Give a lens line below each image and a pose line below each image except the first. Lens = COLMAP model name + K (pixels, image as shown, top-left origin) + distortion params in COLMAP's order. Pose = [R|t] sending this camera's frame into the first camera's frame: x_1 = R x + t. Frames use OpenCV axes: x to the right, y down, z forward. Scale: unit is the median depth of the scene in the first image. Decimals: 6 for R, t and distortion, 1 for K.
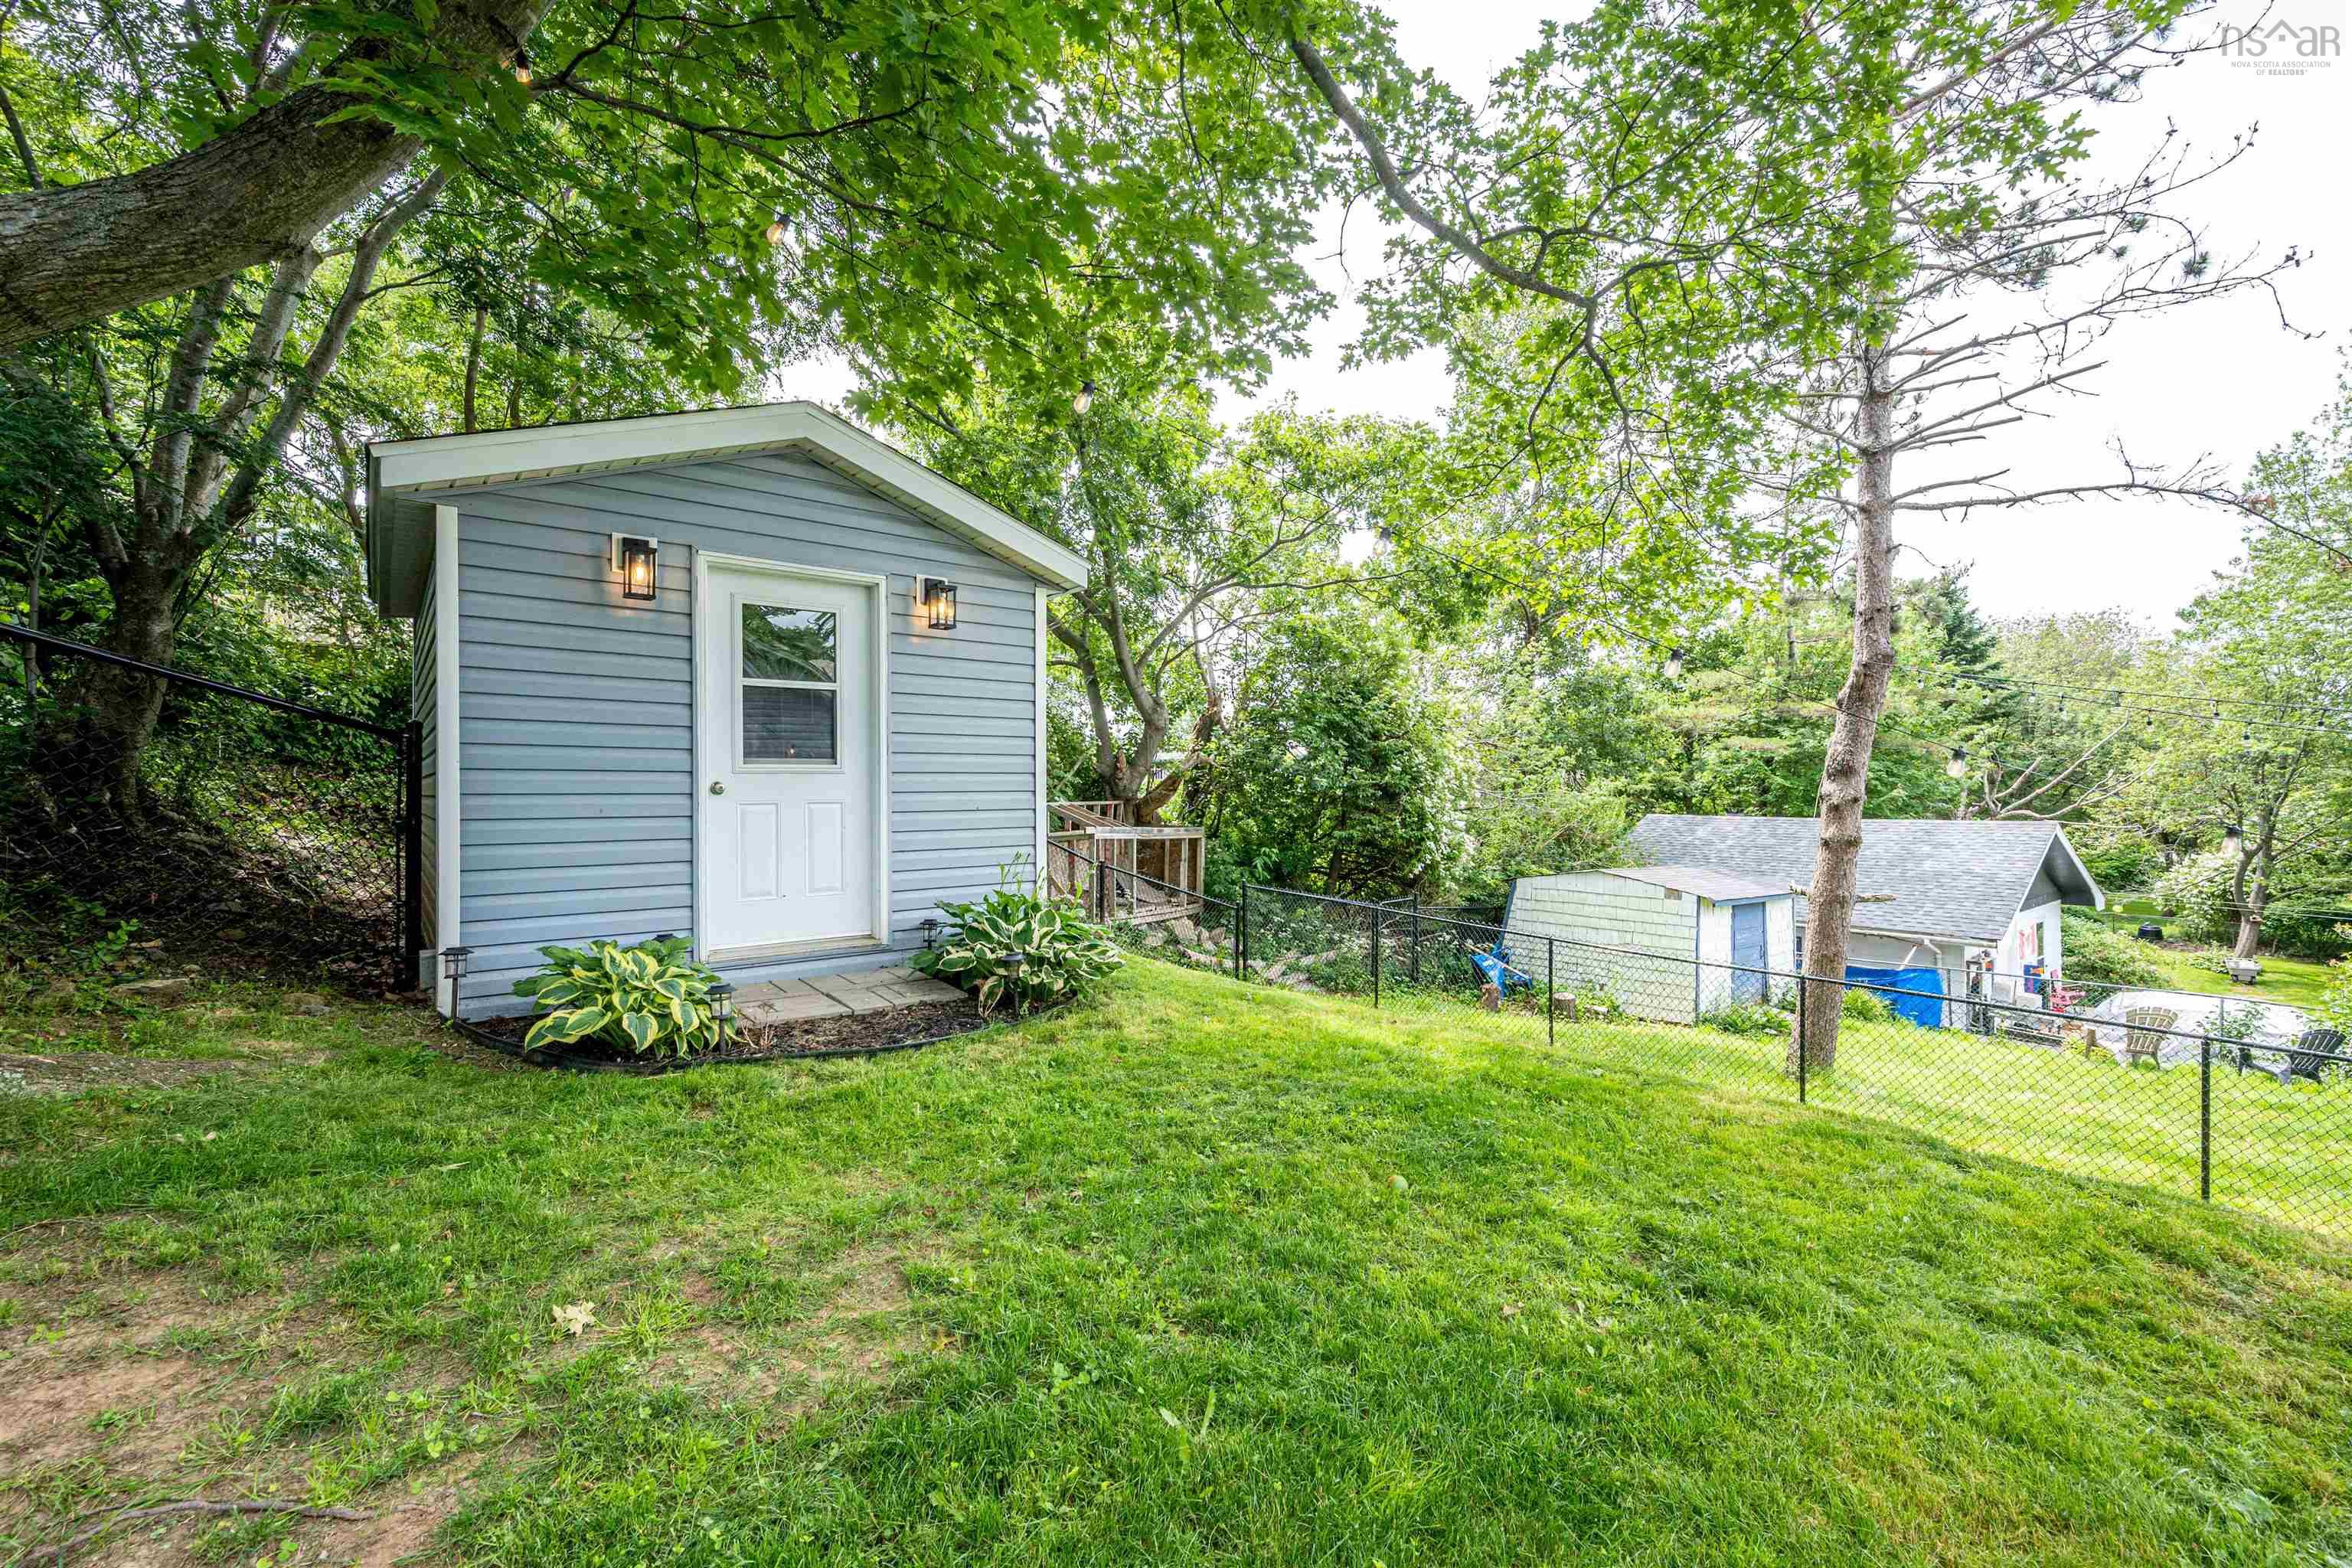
lens RADIAL K [[984.0, 0, 1159.2], [0, 984.0, 781.3], [0, 0, 1]] dist [0.000396, -0.001484]
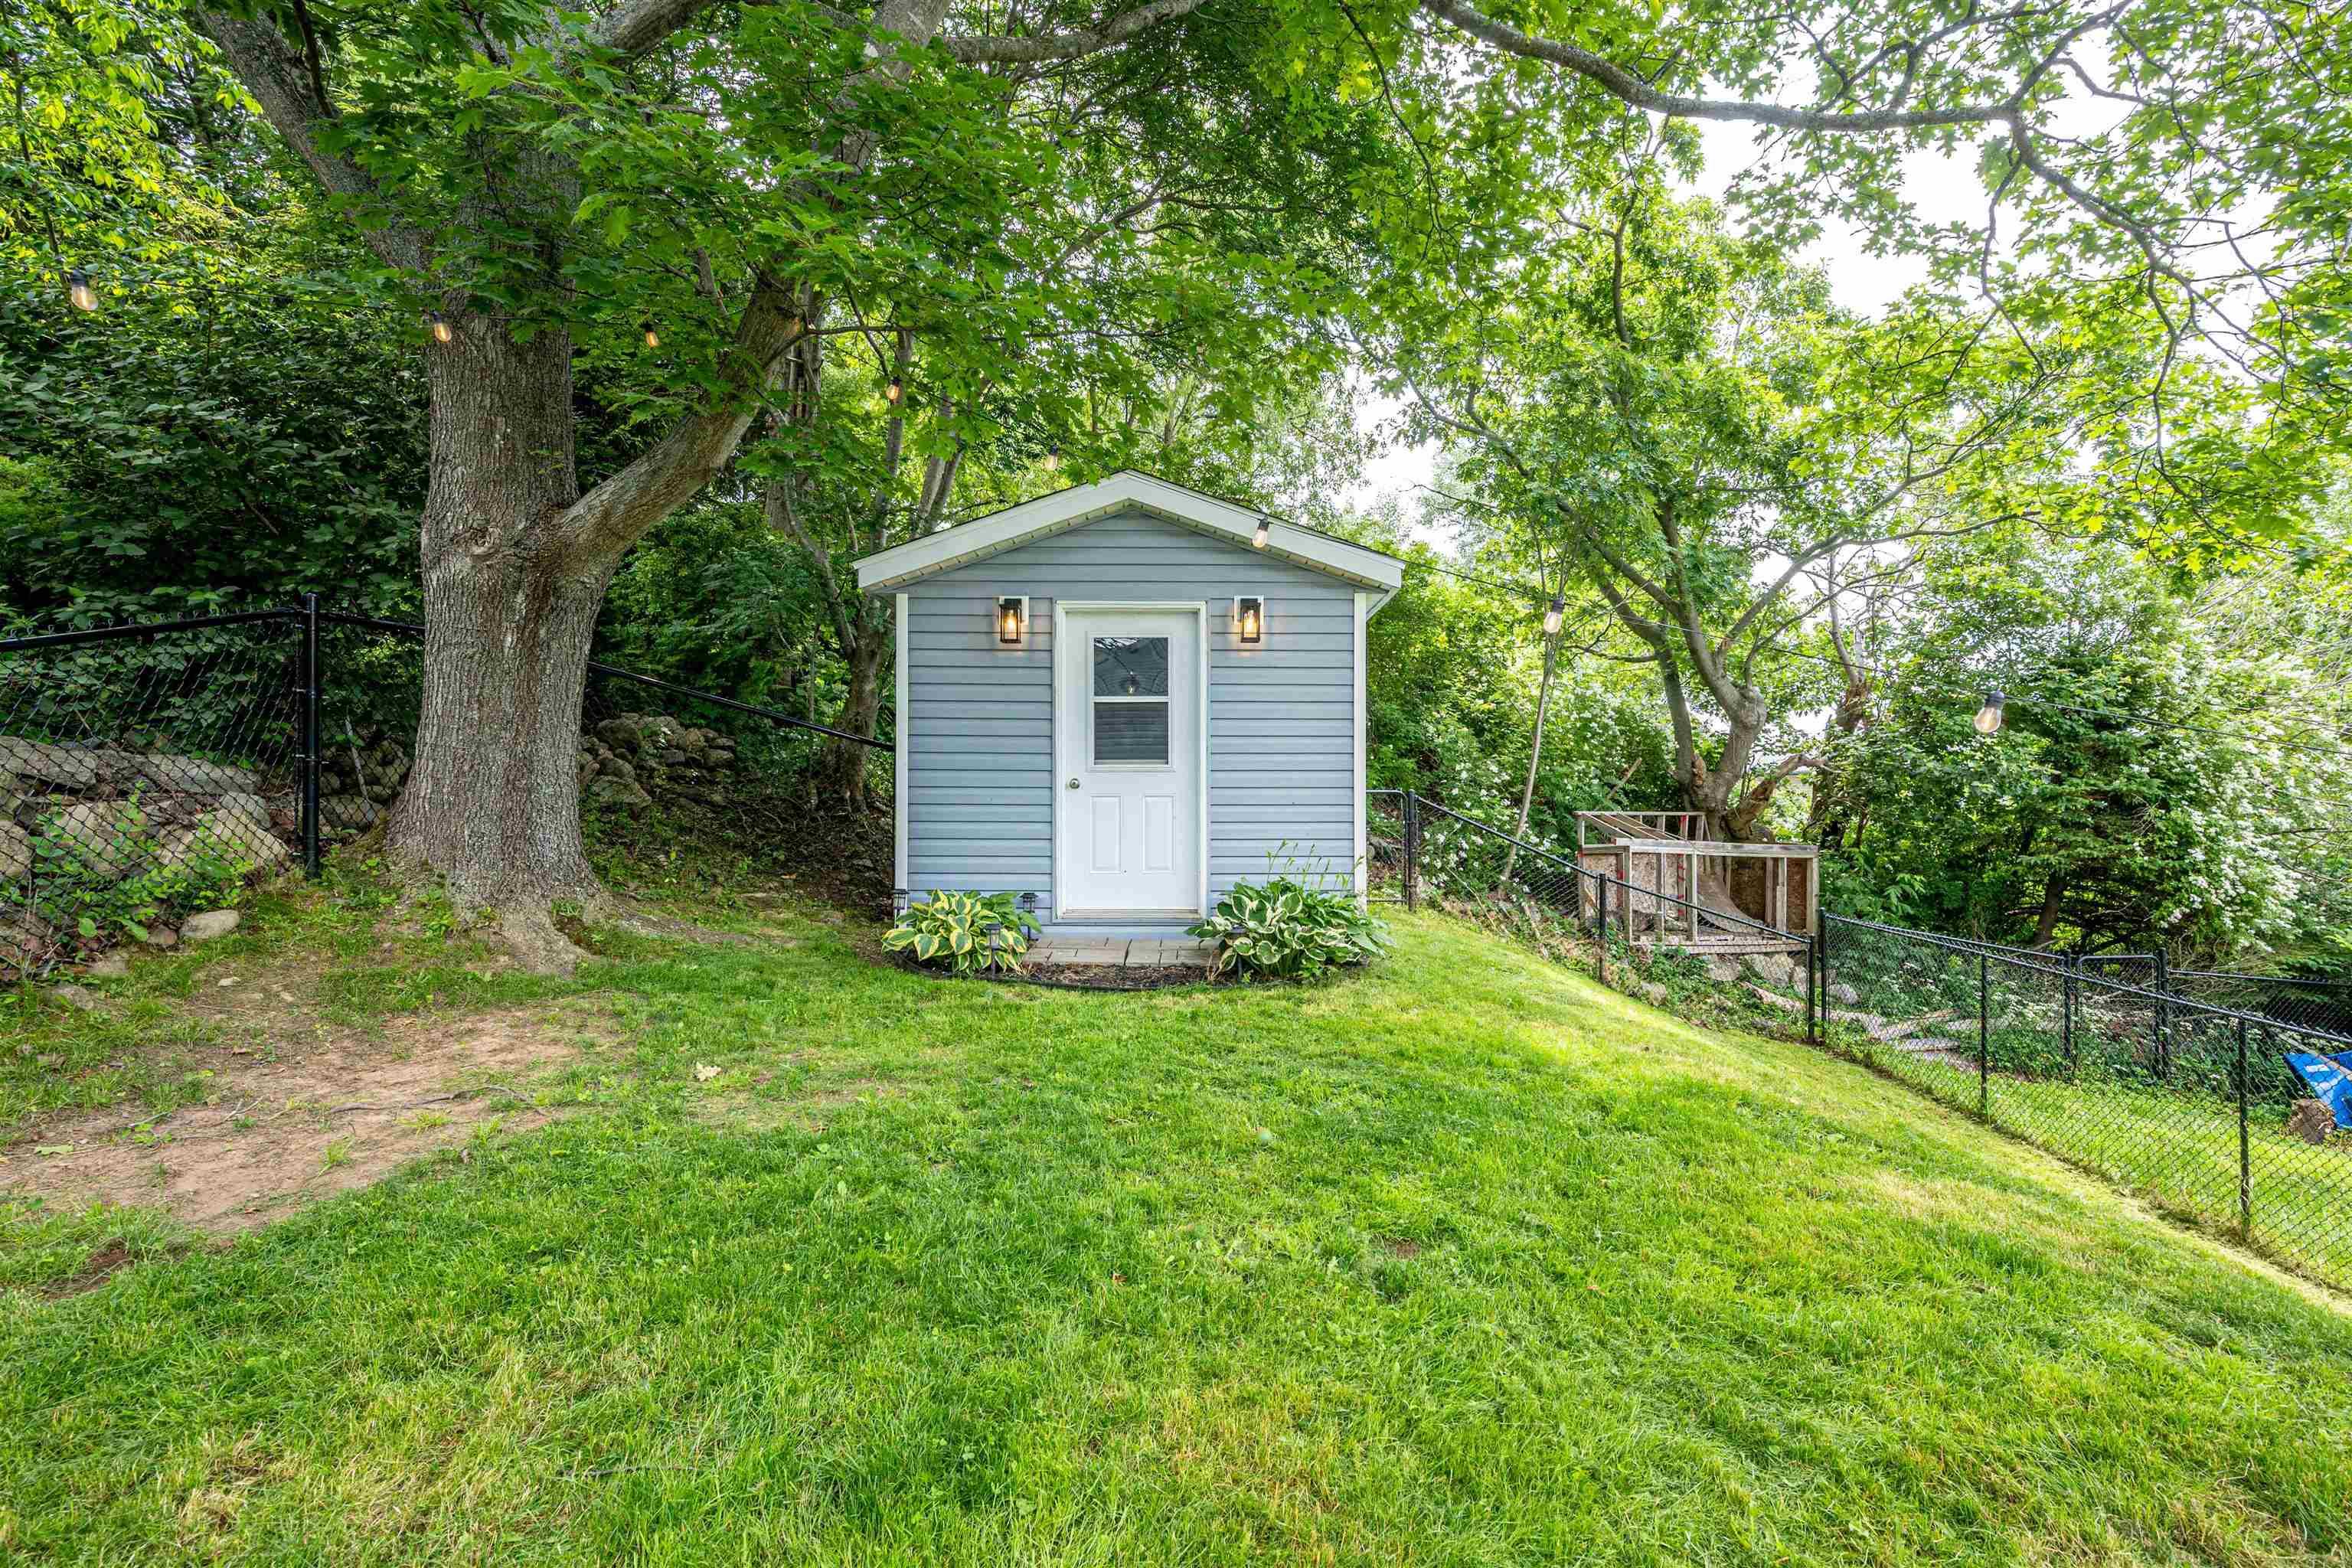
lens RADIAL K [[1017.5, 0, 1182.1], [0, 1017.5, 792.6], [0, 0, 1]] dist [-0.006513, 0.000793]
pose [[0.781149, -0.001834, -0.624342, 0.187906], [-0.001832, 0.999985, -0.005229, 0.009818], [0.624342, 0.005228, 0.781134, 0.018978]]
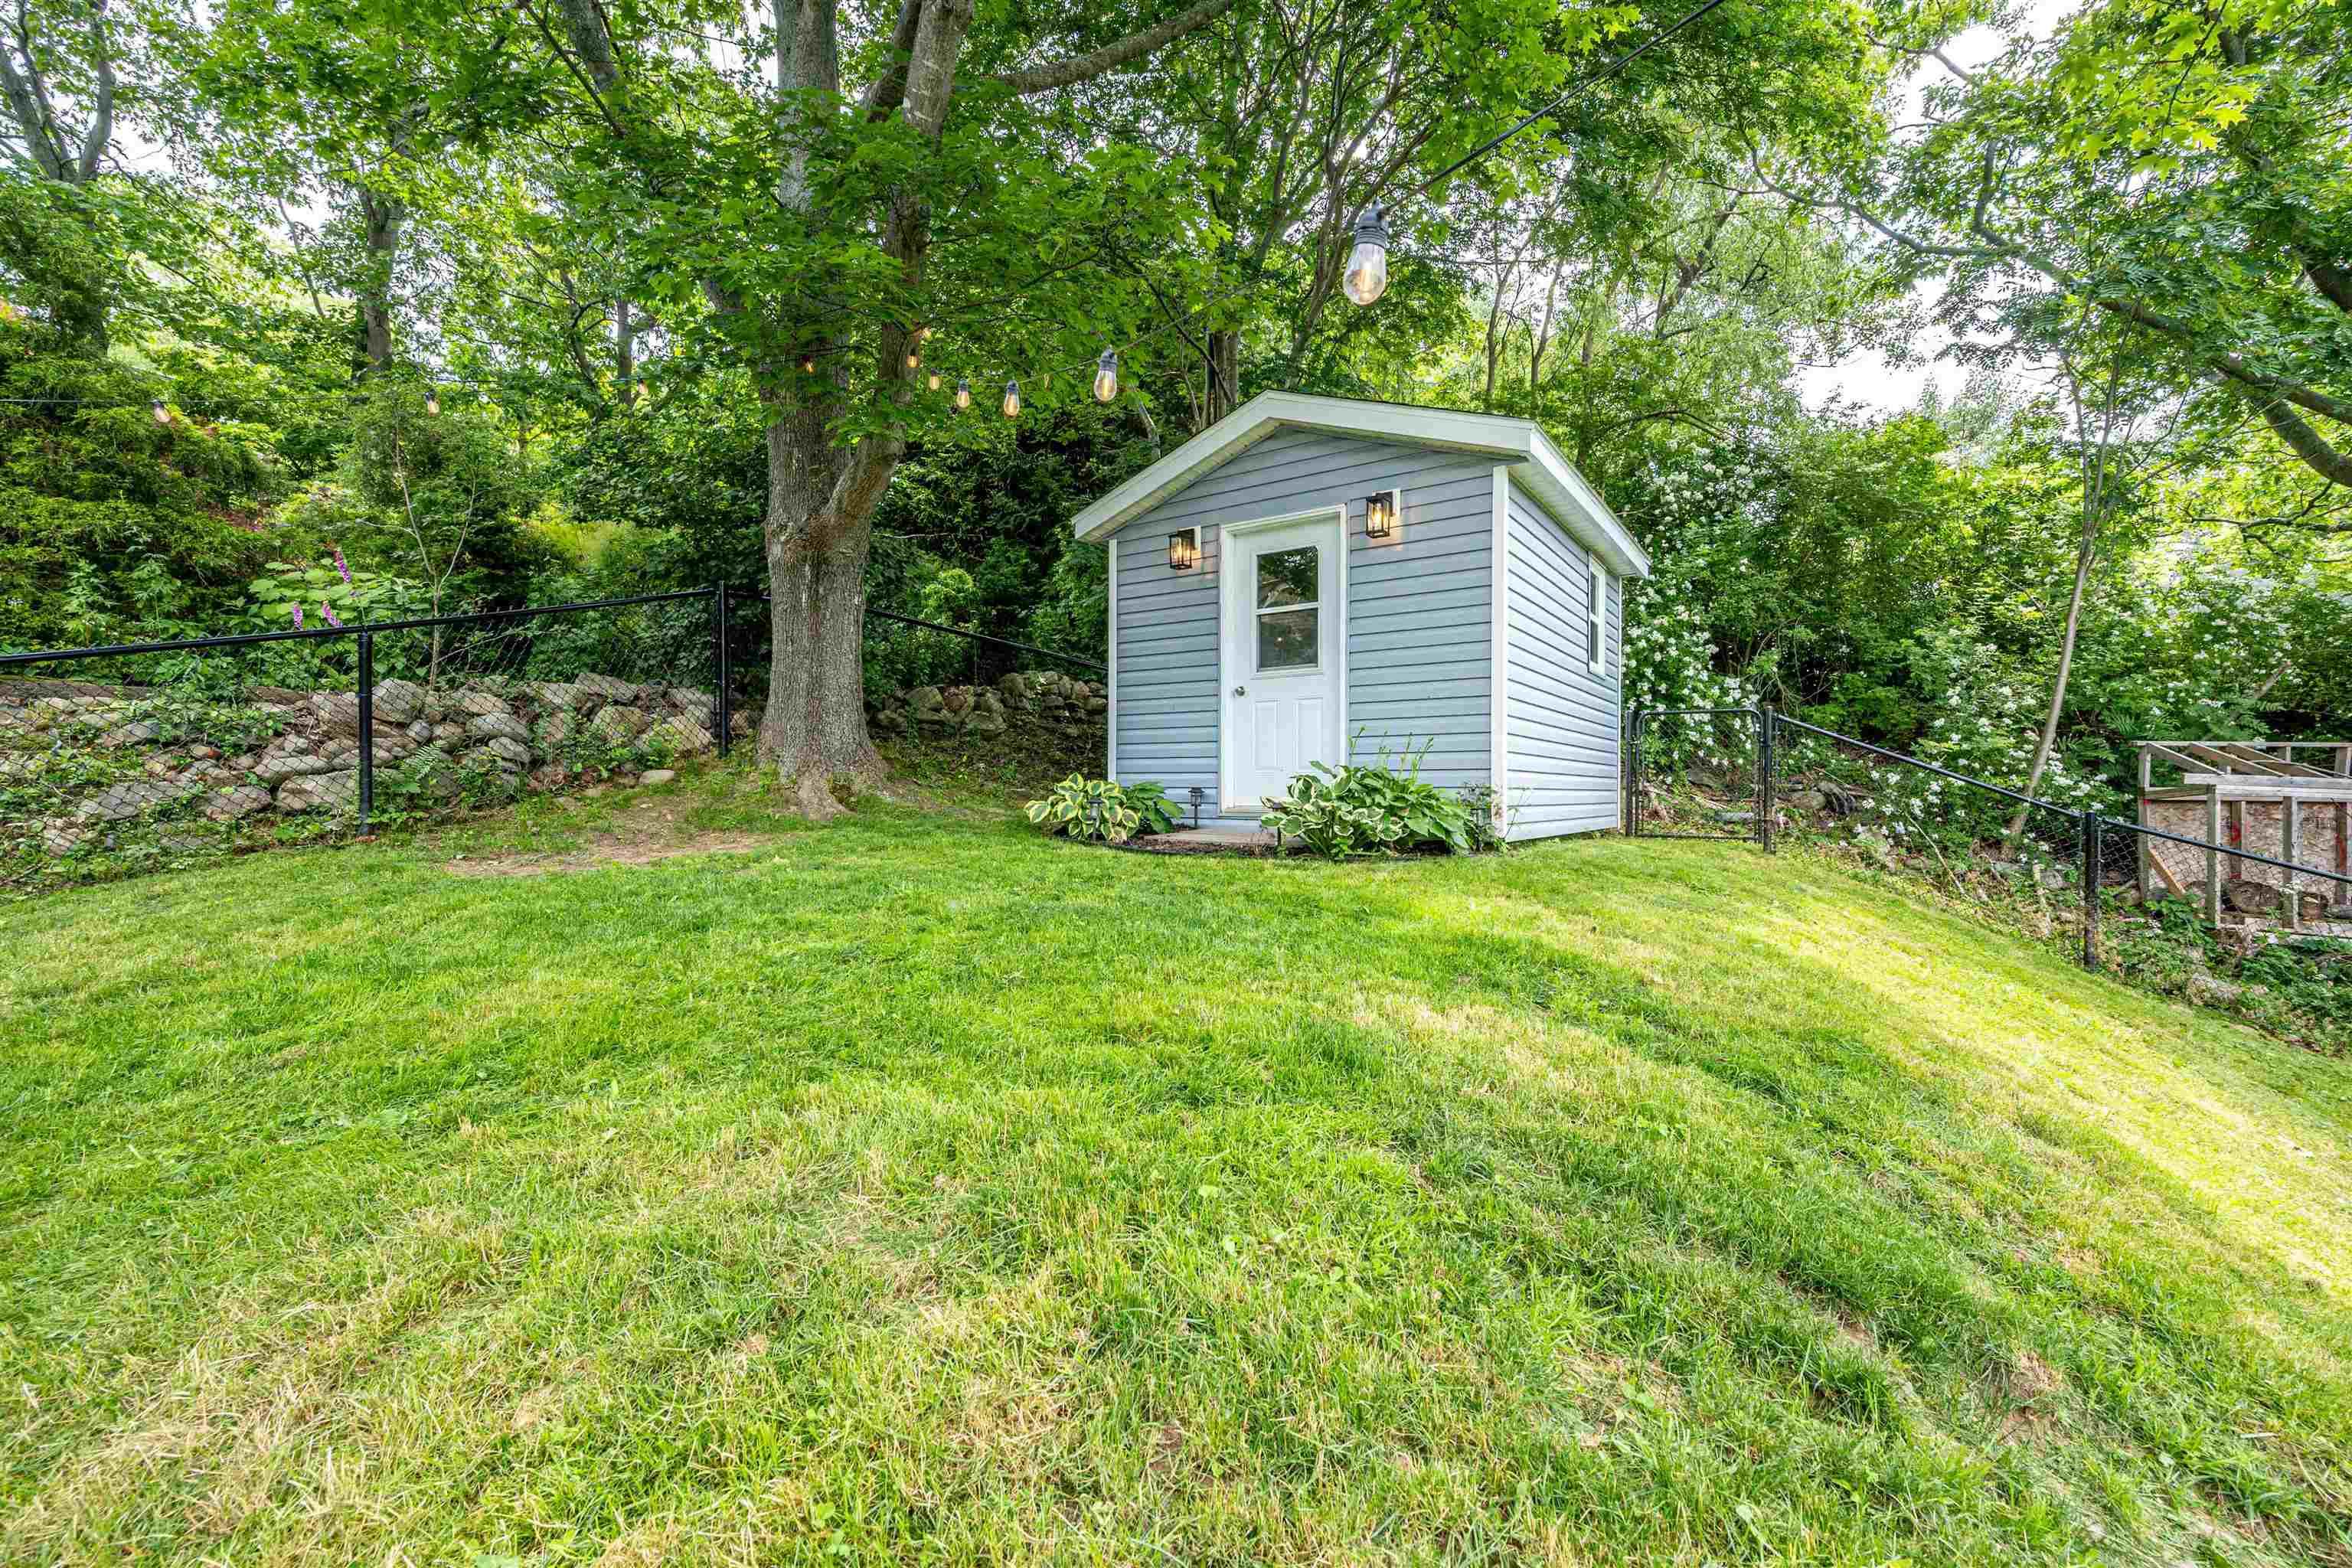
lens RADIAL K [[984.0, 0, 1192.7], [0, 984.0, 789.7], [0, 0, 1]] dist [0.000396, -0.001484]
pose [[0.278146, 0.002988, -0.960534, 0.339014], [-0.002811, 0.999993, 0.002297, 0.055585], [0.960535, 0.002061, 0.278153, 0.208146]]
